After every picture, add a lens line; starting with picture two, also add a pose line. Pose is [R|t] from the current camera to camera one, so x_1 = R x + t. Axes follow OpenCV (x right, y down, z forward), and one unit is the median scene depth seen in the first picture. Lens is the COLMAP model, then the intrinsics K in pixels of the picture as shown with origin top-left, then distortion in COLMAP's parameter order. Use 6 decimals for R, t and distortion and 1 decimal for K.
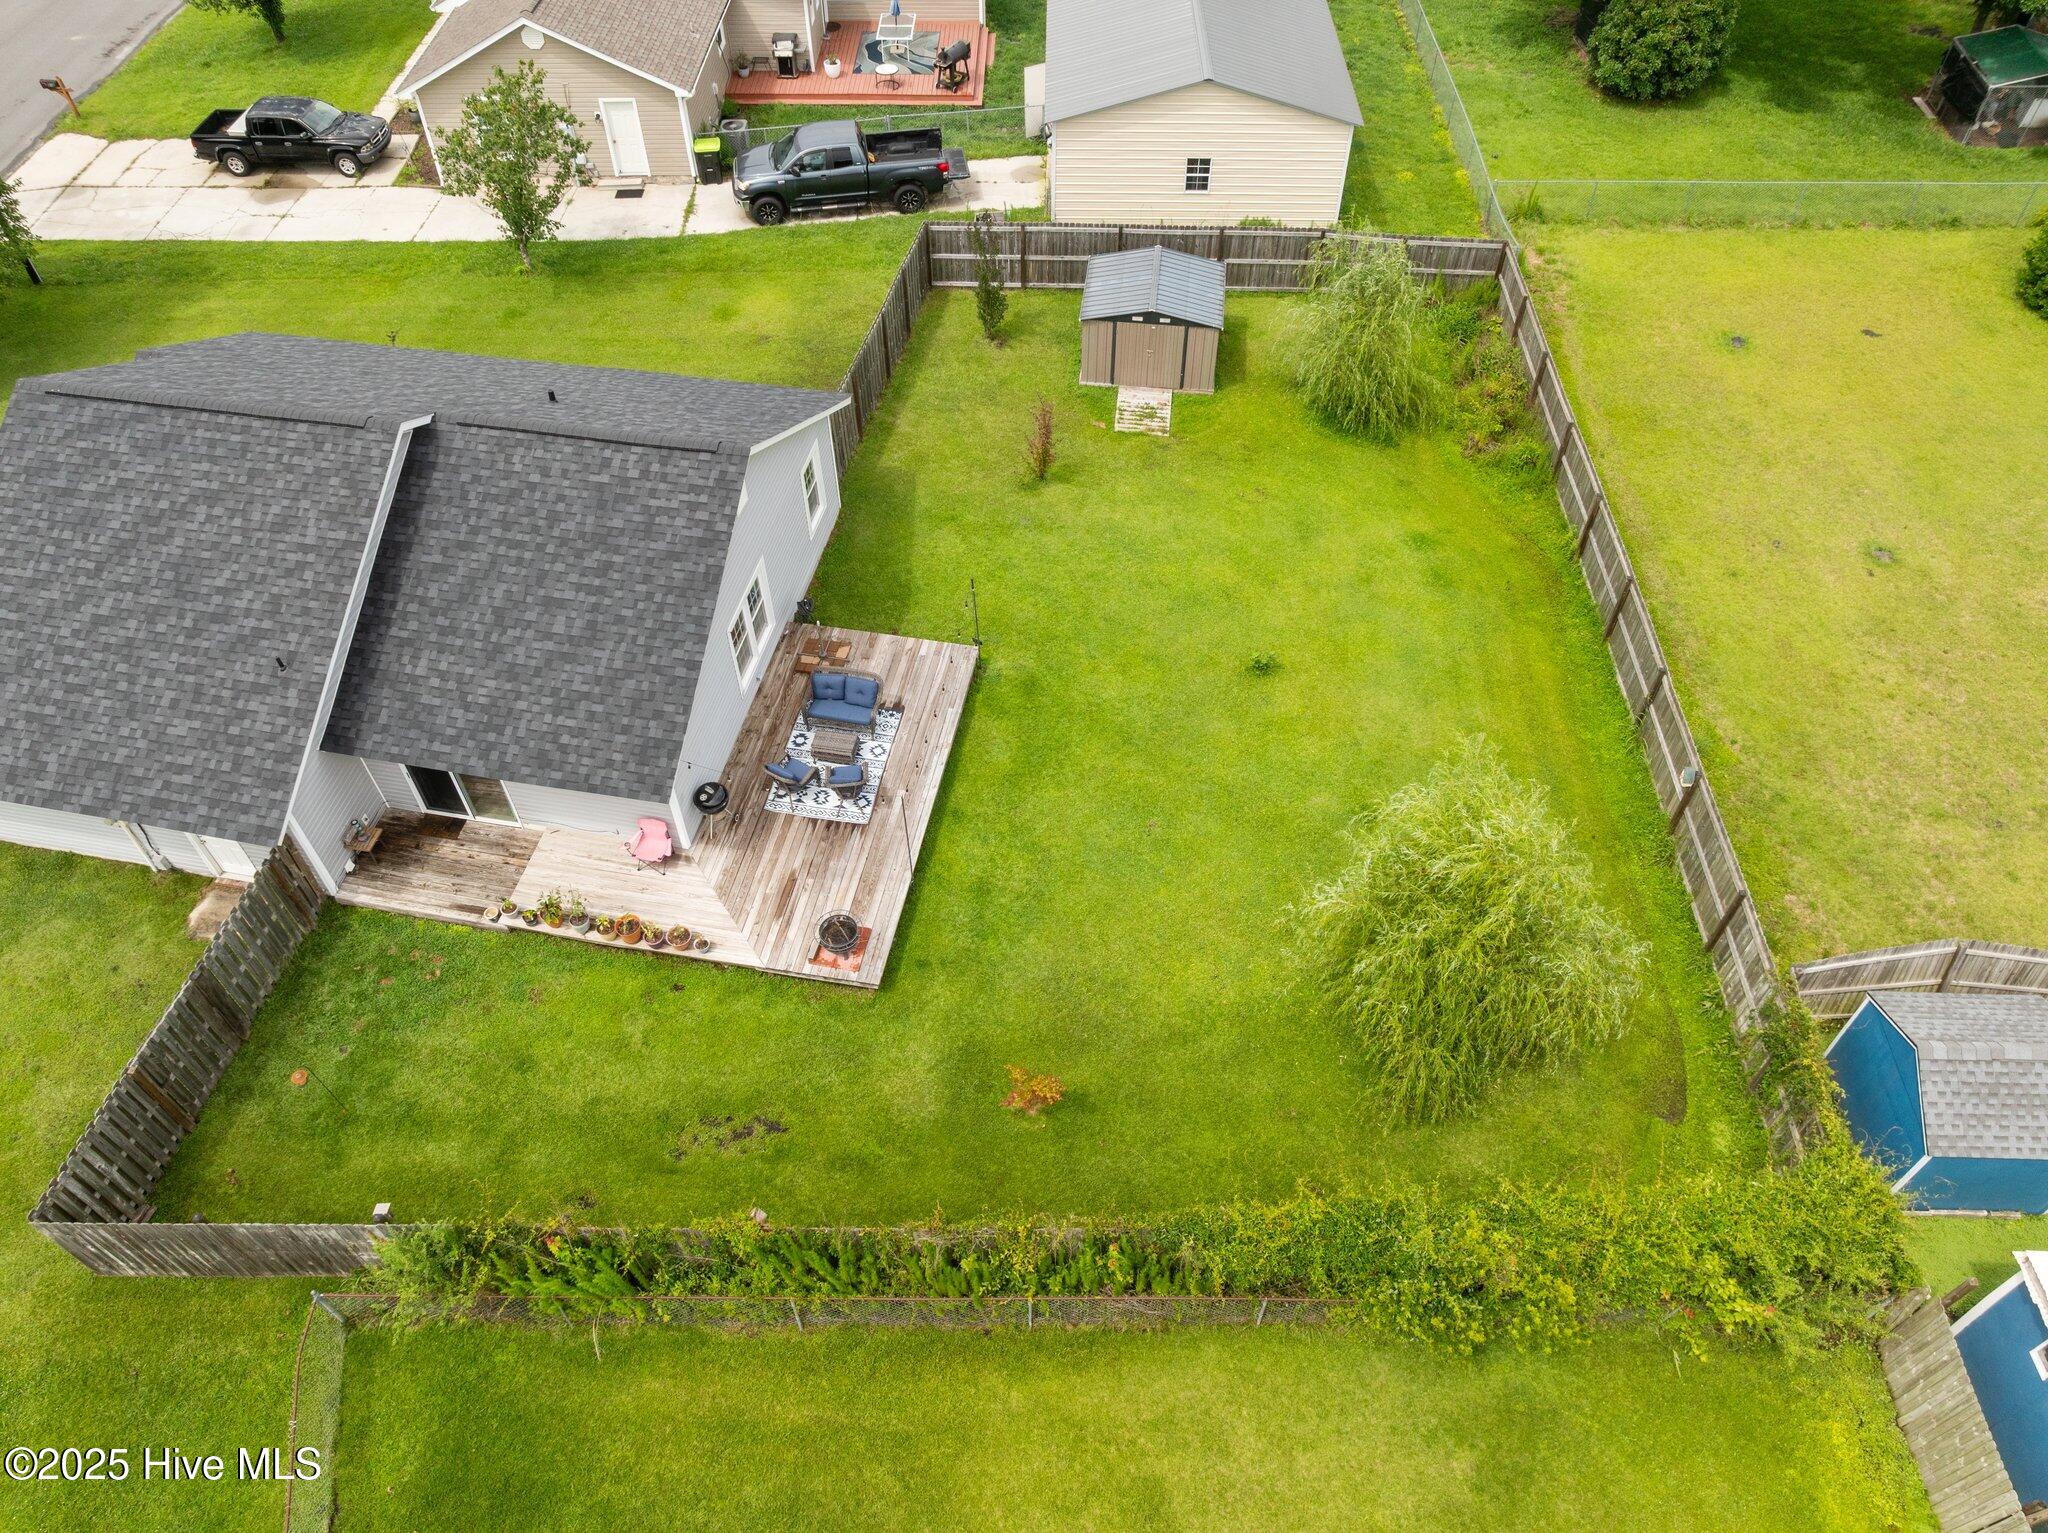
lens RADIAL K [[1451.2, 0, 1031.5], [0, 1451.2, 757.8], [0, 0, 1]] dist [-0.029376, -0.005949]
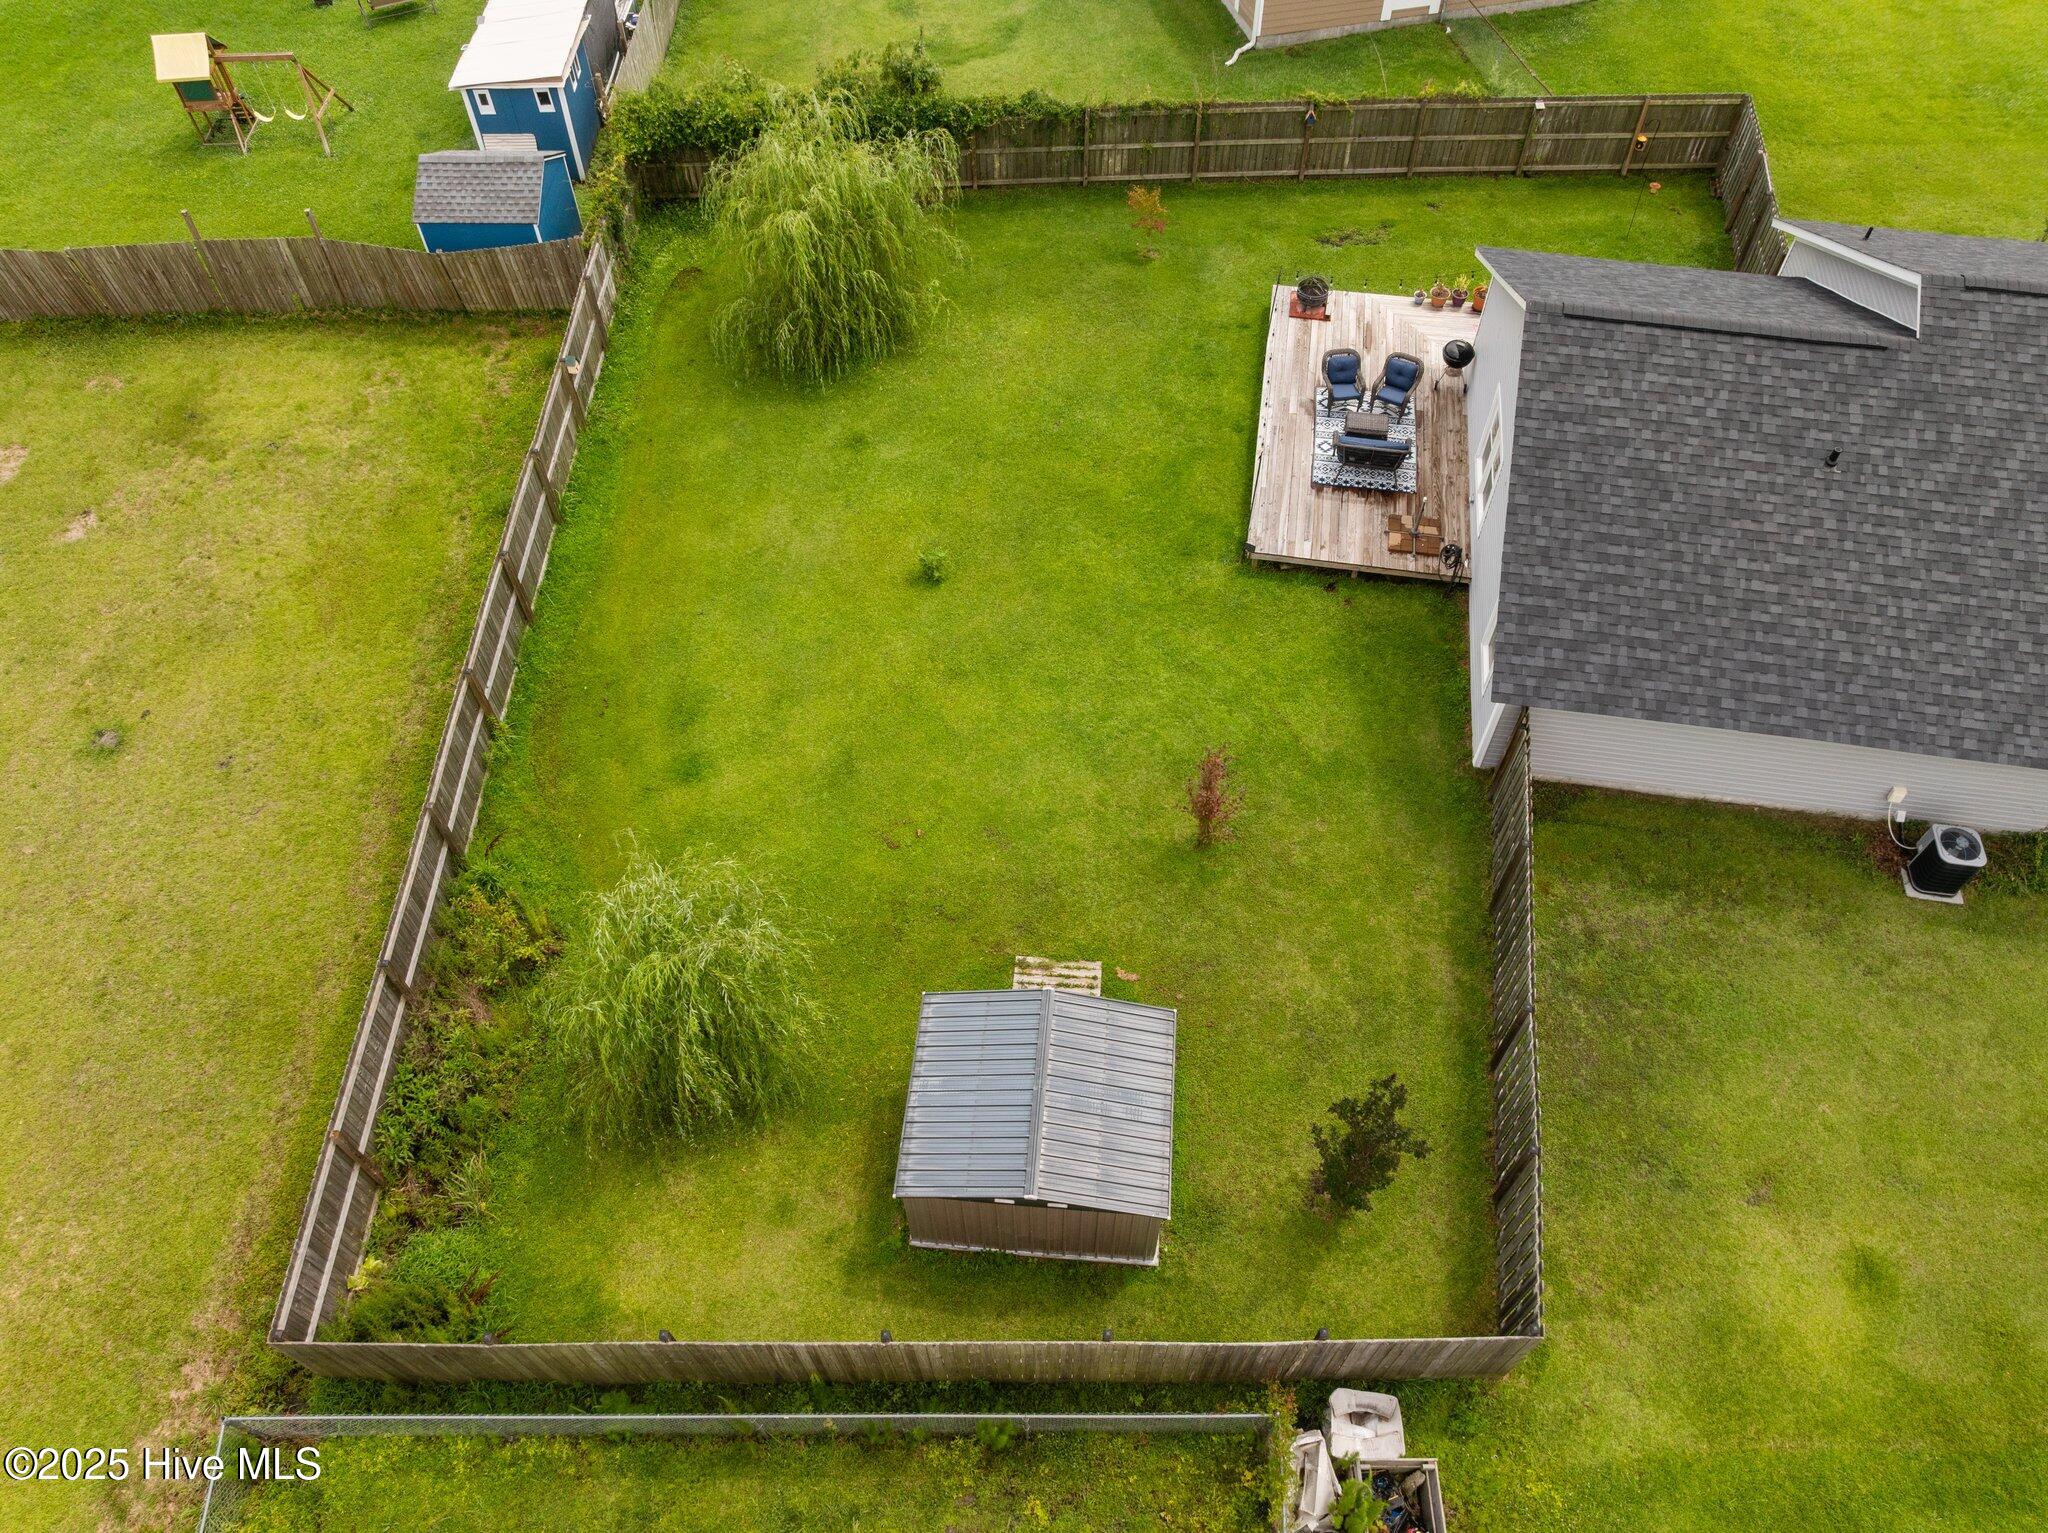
lens RADIAL K [[1444.2, 0, 1035.6], [0, 1444.2, 760.2], [0, 0, 1]] dist [-0.039327, 0.008290]
pose [[-0.999581, 0.027875, -0.007778, 0.099675], [-0.013859, -0.225154, 0.974225, -0.921594], [0.025406, 0.973924, 0.225446, 0.869621]]
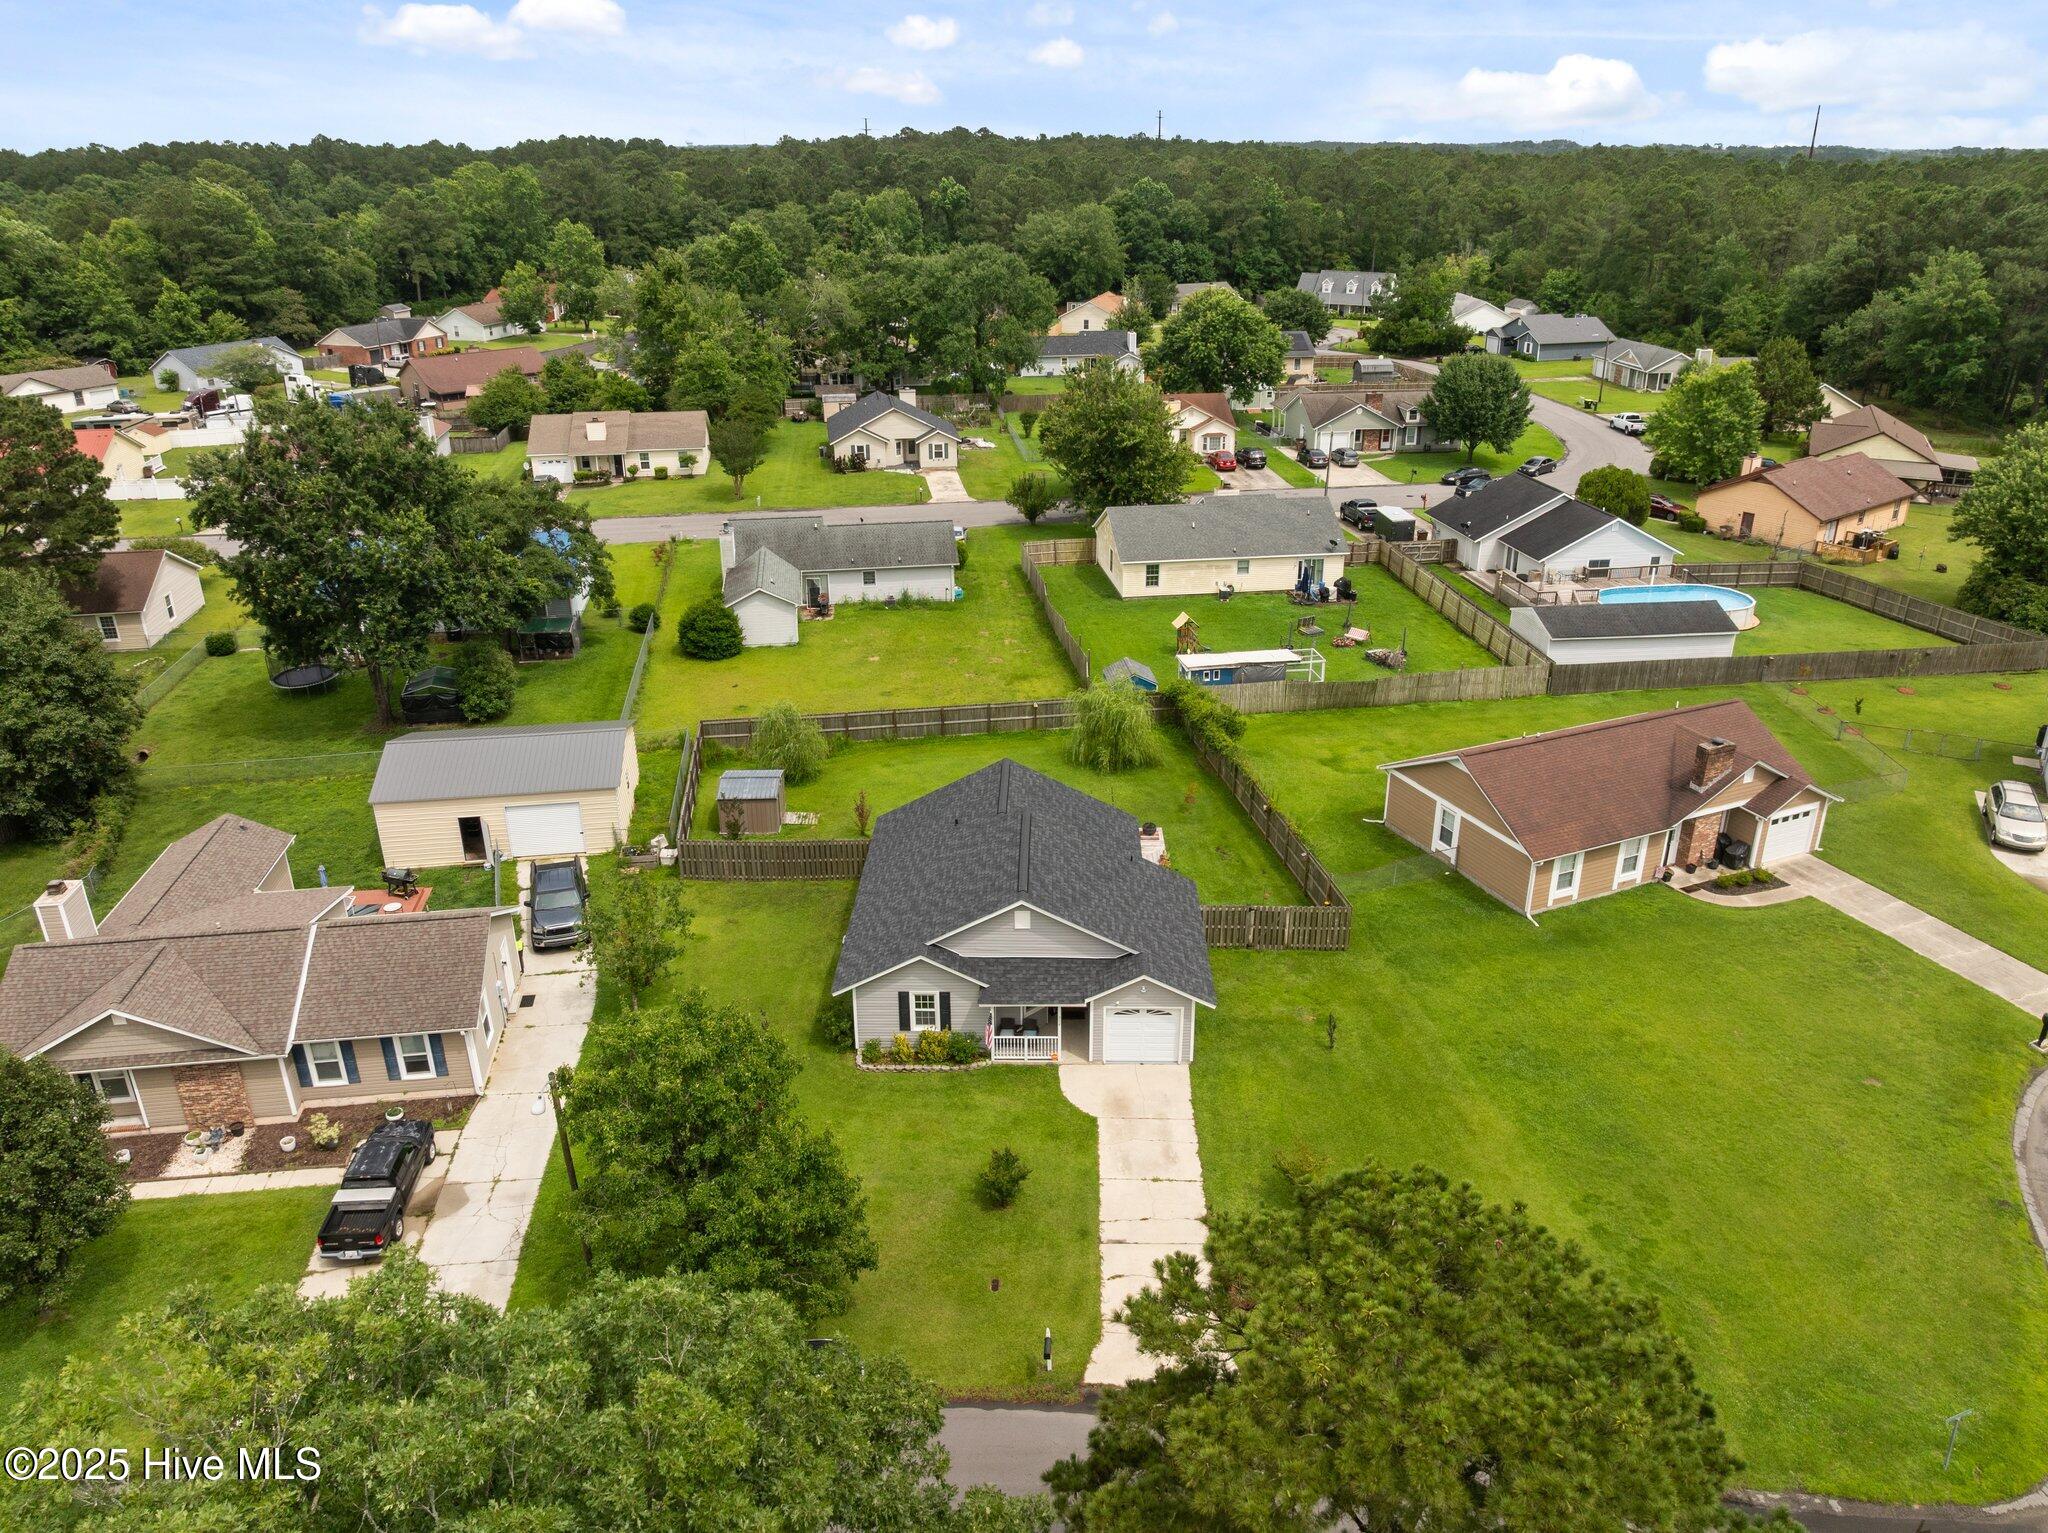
lens RADIAL K [[1442.0, 0, 1033.5], [0, 1442.0, 761.7], [0, 0, 1]] dist [-0.033777, -0.006785]
pose [[-0.170369, -0.386242, 0.906527, -1.987688], [0.749240, 0.546755, 0.373763, -0.893533], [-0.640011, 0.742884, 0.196237, 0.399452]]
